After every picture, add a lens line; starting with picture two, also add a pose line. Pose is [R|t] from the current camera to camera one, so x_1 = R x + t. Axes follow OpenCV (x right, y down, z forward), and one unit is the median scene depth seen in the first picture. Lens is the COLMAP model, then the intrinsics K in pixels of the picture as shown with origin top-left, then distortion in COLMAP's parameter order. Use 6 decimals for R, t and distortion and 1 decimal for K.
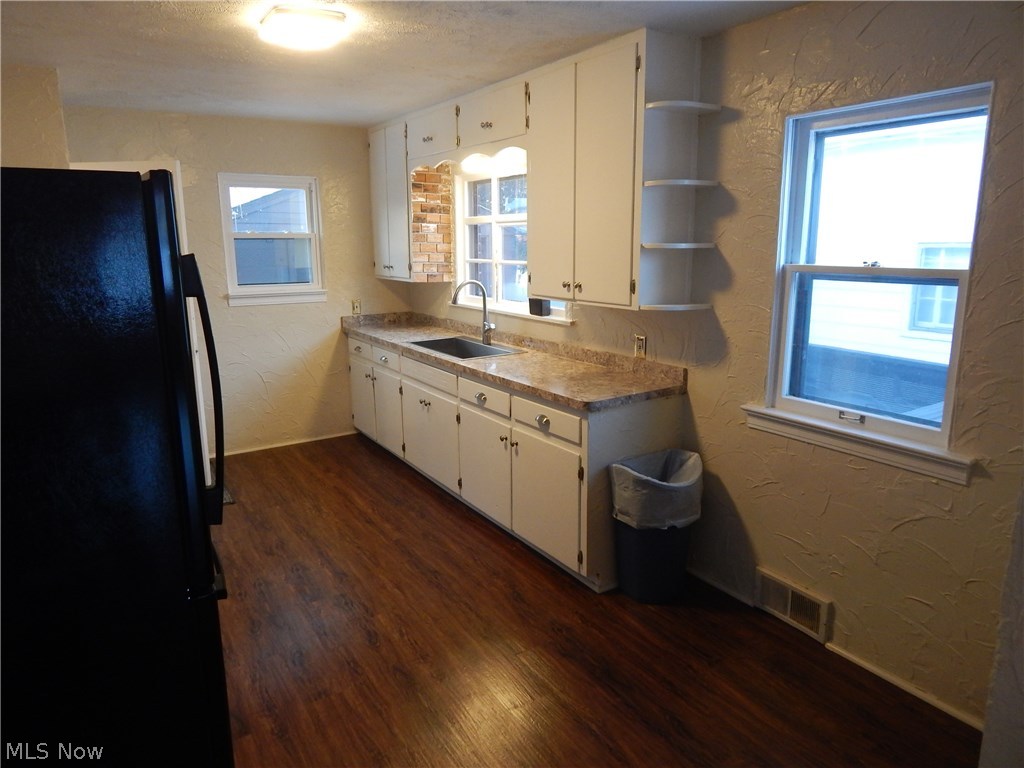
lens RADIAL K [[673.9, 0, 512.0], [0, 673.9, 384.0], [0, 0, 1]] dist [-0.007144, -0.002995]
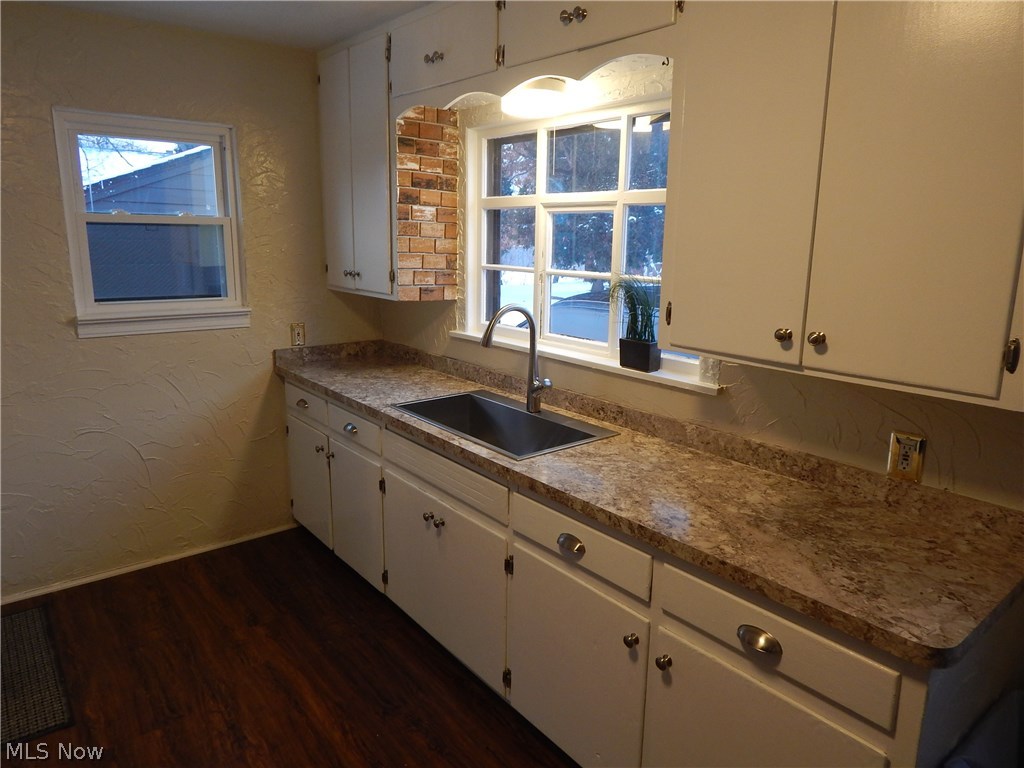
lens RADIAL K [[692.9, 0, 515.5], [0, 692.9, 380.1], [0, 0, 1]] dist [0.006955, -0.000389]
pose [[0.994266, -0.001924, 0.106921, -0.109725], [0.002071, 0.999997, -0.001267, -0.079814], [-0.106918, 0.001481, 0.994267, 0.369319]]
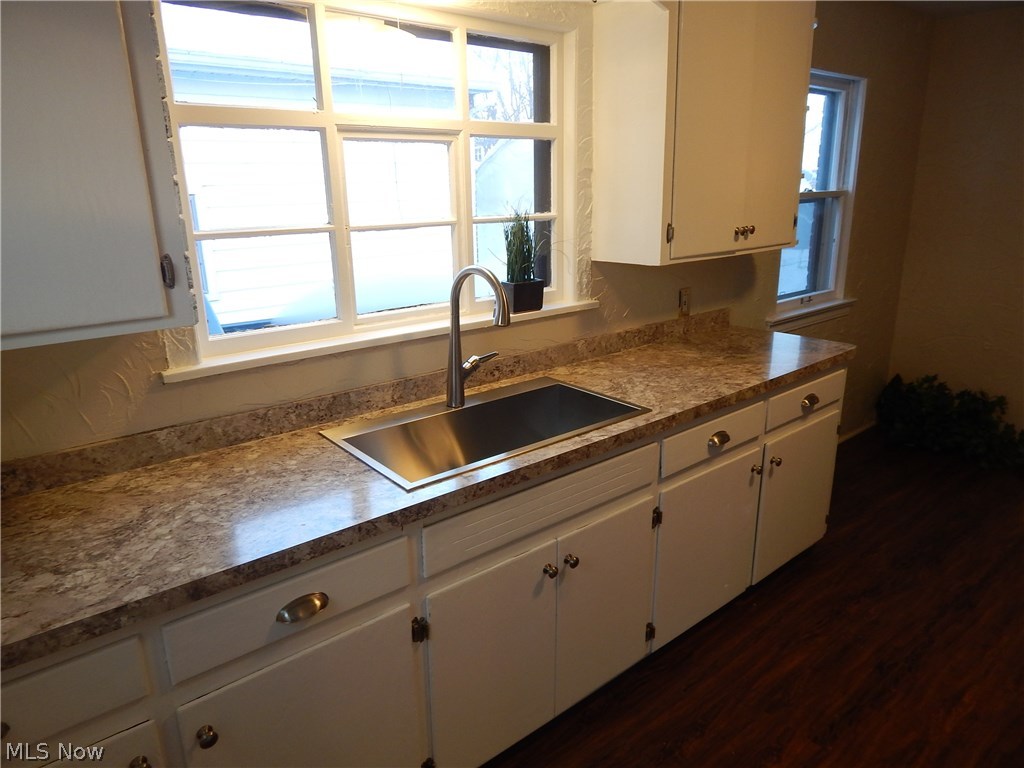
lens RADIAL K [[680.0, 0, 510.3], [0, 680.0, 360.4], [0, 0, 1]] dist [-0.003255, -0.001923]
pose [[-0.123587, -0.245416, 0.961508, -0.446555], [0.221301, 0.937718, 0.267789, -0.189492], [-0.967343, 0.245878, -0.061579, 0.916746]]
